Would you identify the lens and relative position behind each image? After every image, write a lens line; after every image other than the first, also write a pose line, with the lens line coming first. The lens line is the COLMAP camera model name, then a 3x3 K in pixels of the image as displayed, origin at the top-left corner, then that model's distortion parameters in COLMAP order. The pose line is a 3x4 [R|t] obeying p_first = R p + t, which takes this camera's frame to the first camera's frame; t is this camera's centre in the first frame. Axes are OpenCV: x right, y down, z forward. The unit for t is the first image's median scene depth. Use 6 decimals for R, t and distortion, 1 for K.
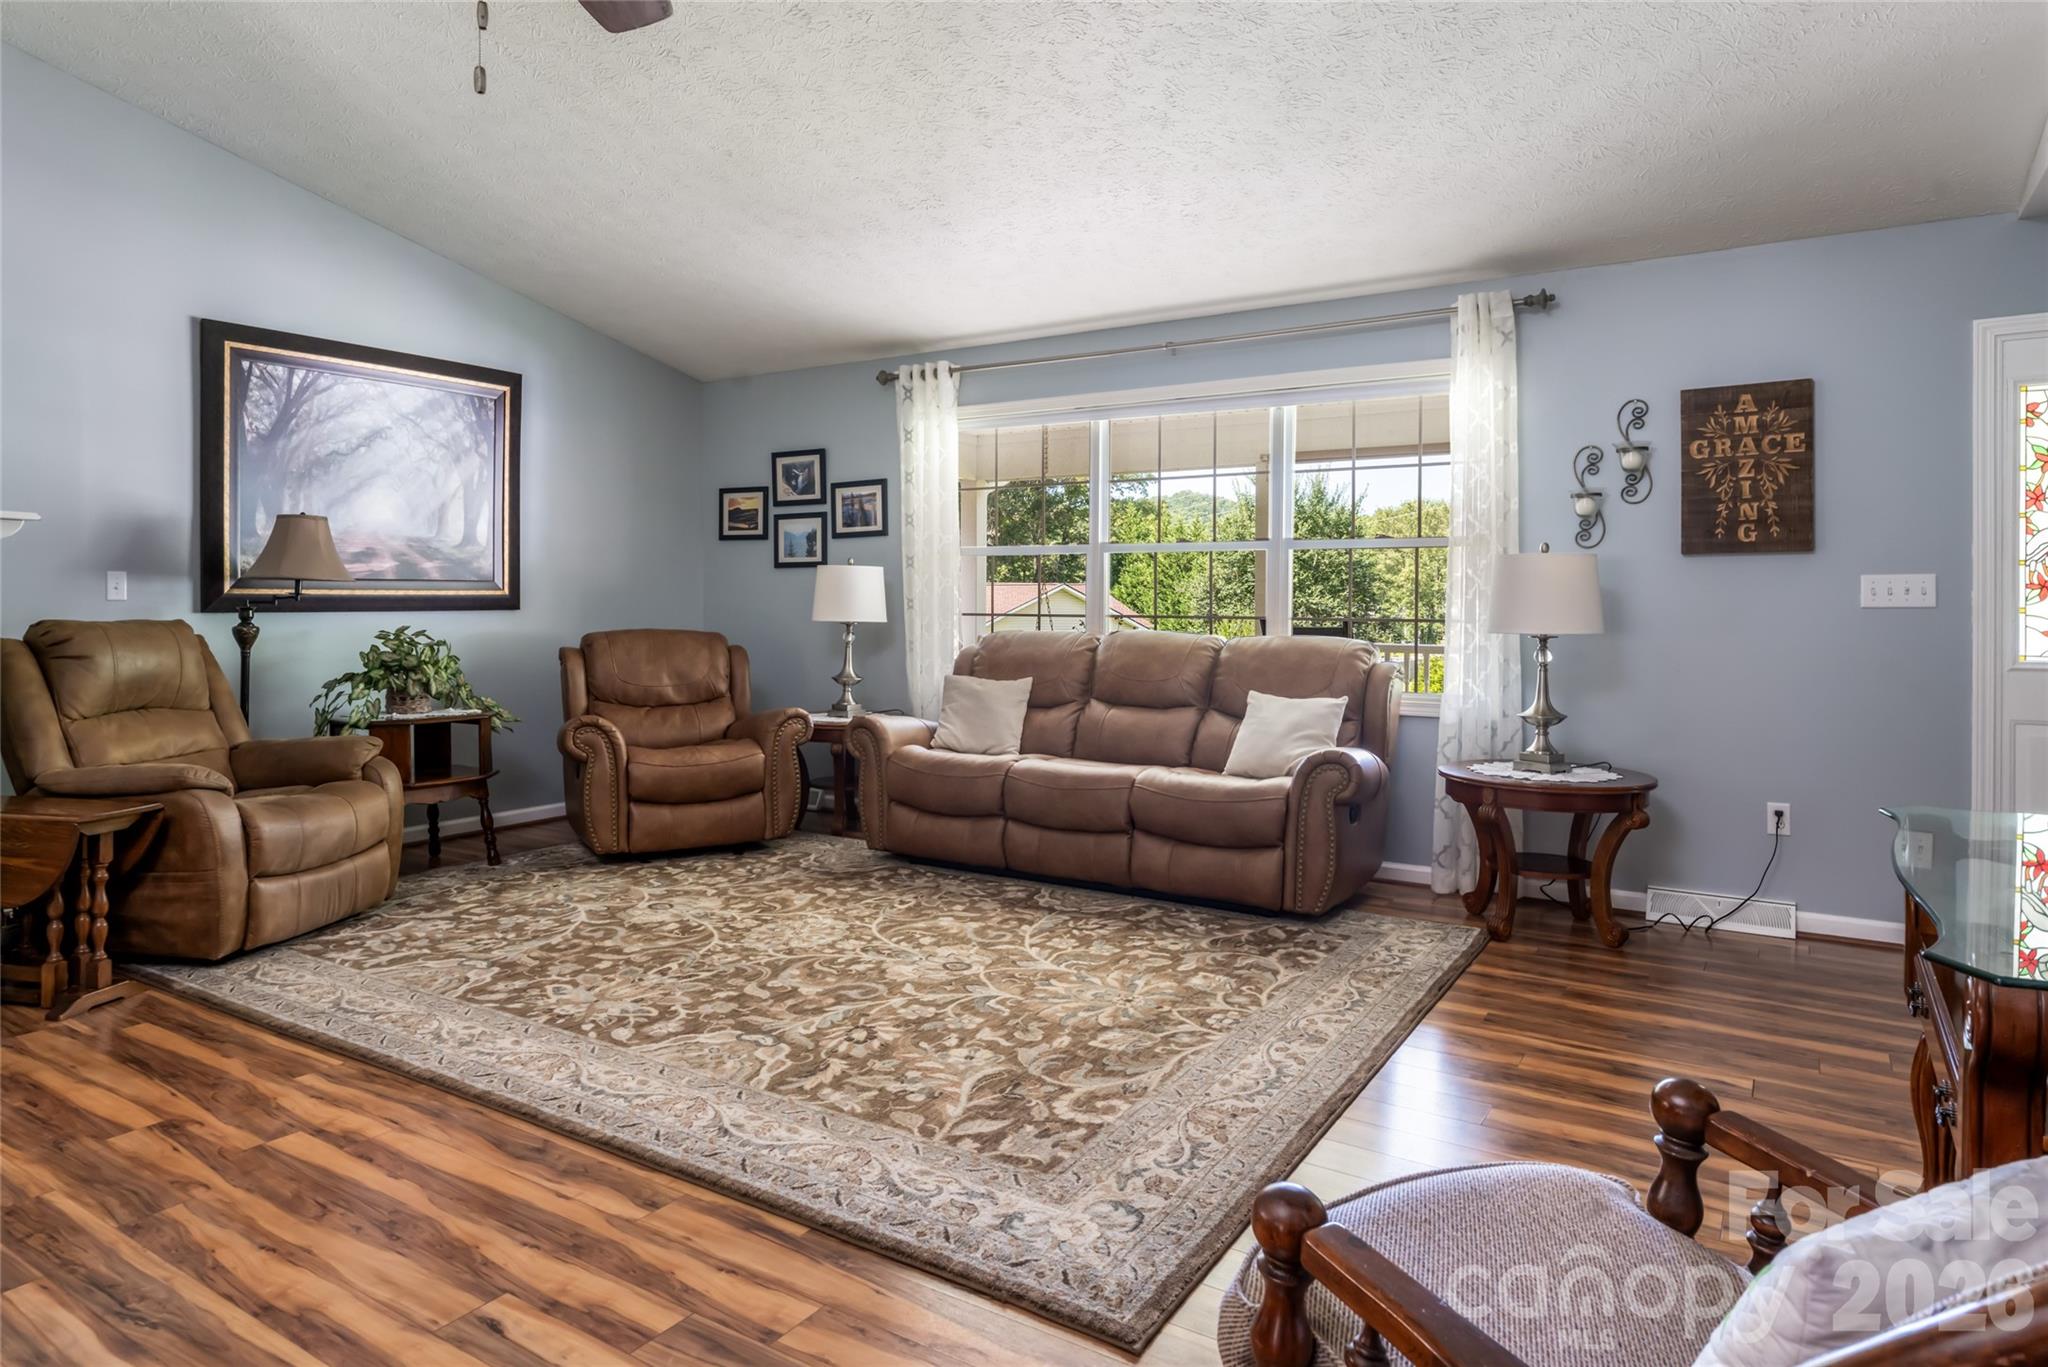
lens RADIAL K [[1241.2, 0, 977.3], [0, 1241.2, 605.9], [0, 0, 1]] dist [-0.002625, 0.000807]
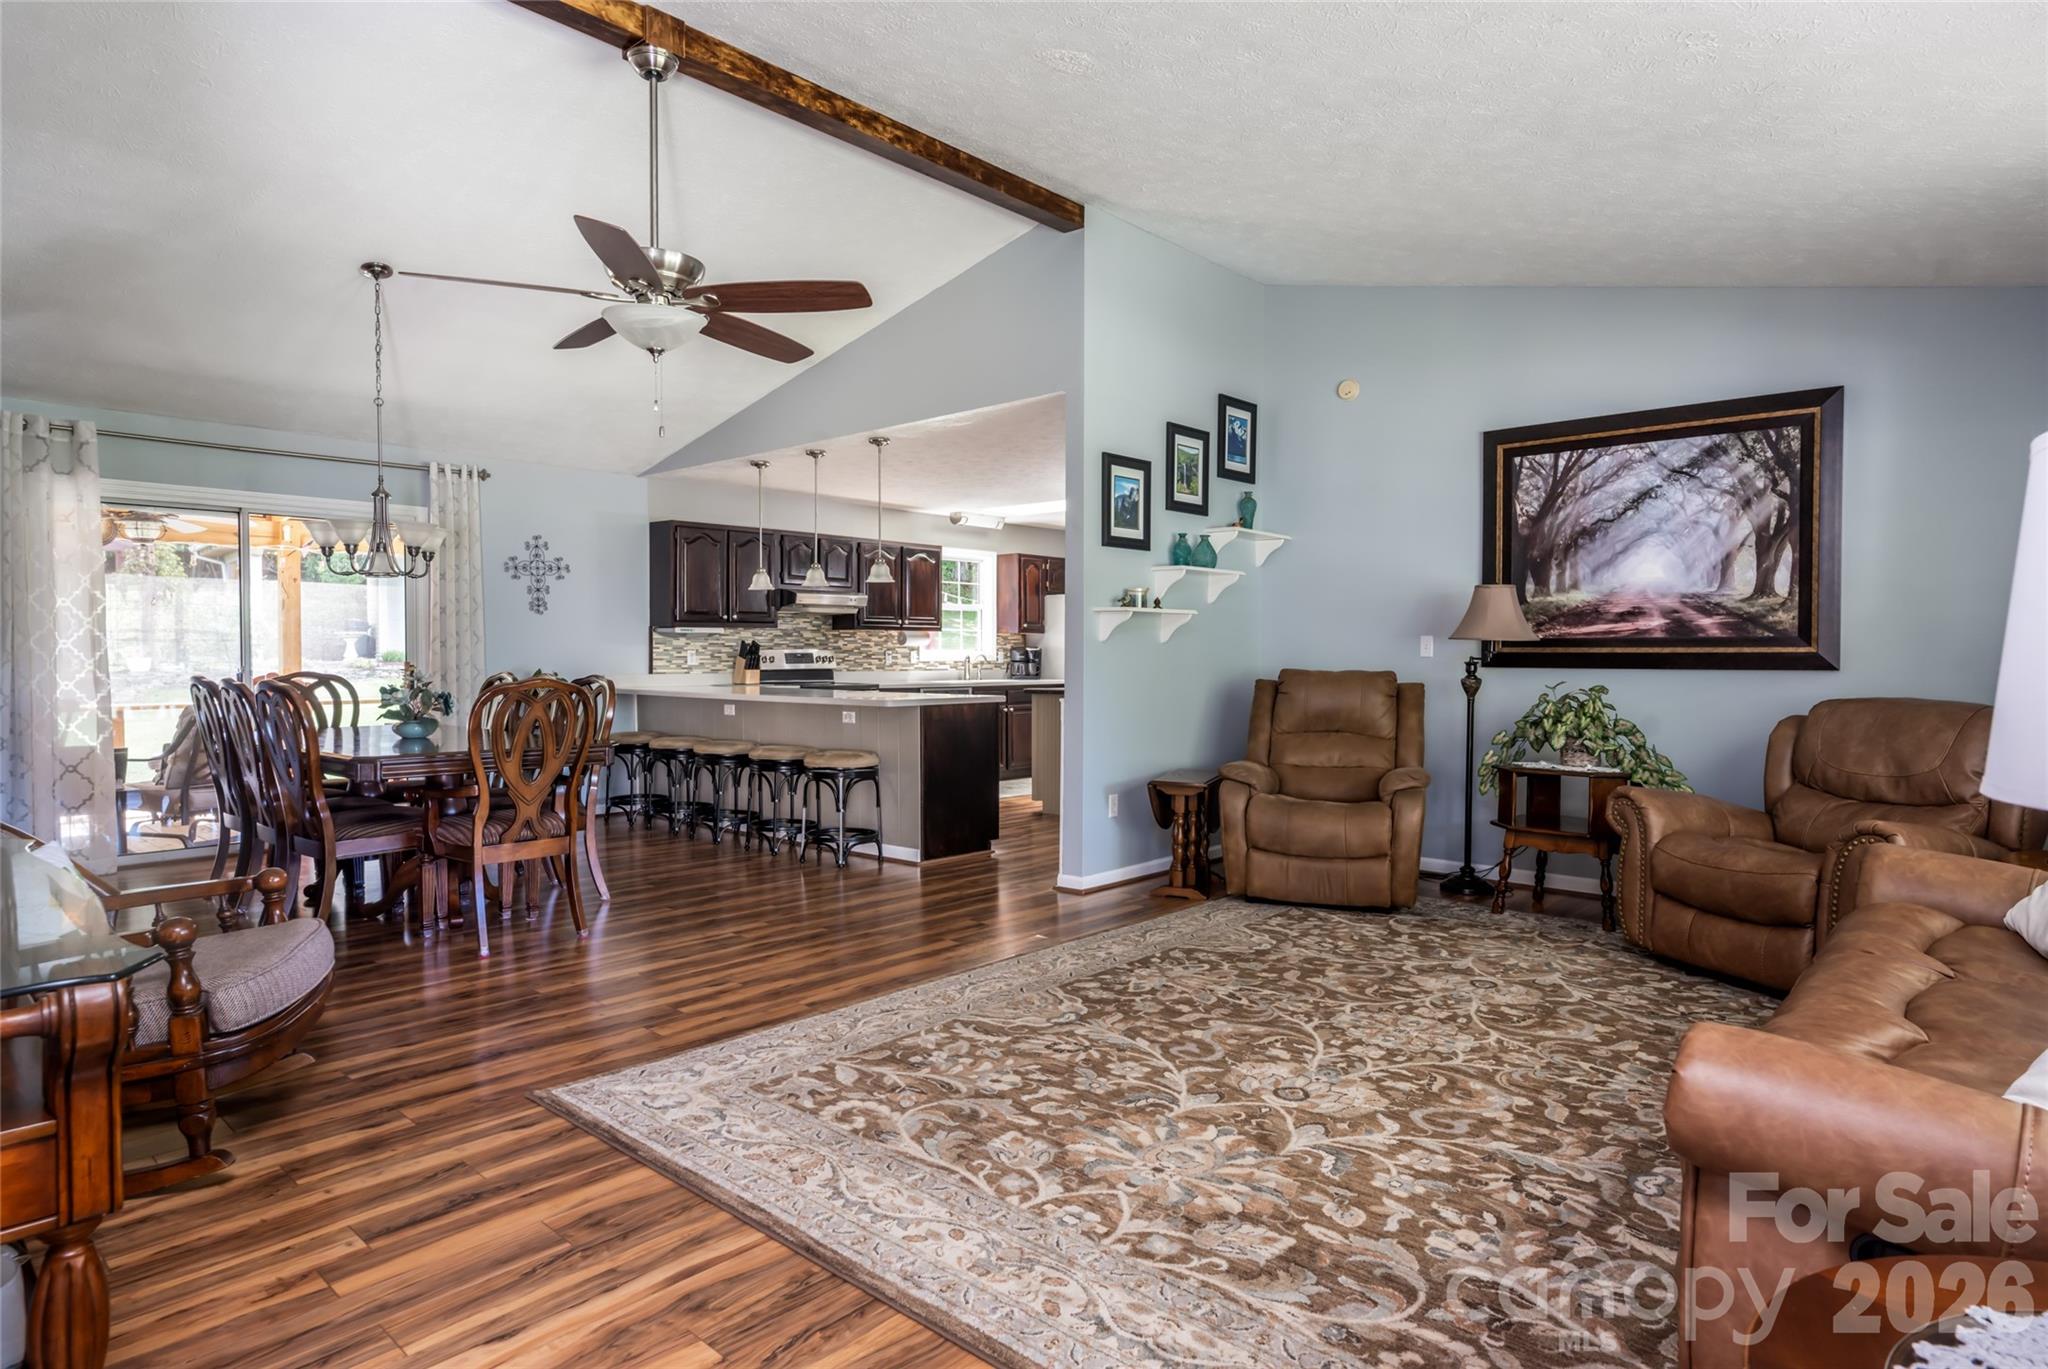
lens RADIAL K [[1135.9, 0, 1024.0], [0, 1135.9, 684.5], [0, 0, 1]] dist [0.000183, 0.000638]
pose [[-0.153974, 0.023738, -0.987790, 0.623067], [-0.009643, 0.999628, 0.025526, -0.002046], [0.988028, 0.013456, -0.153688, 0.767655]]
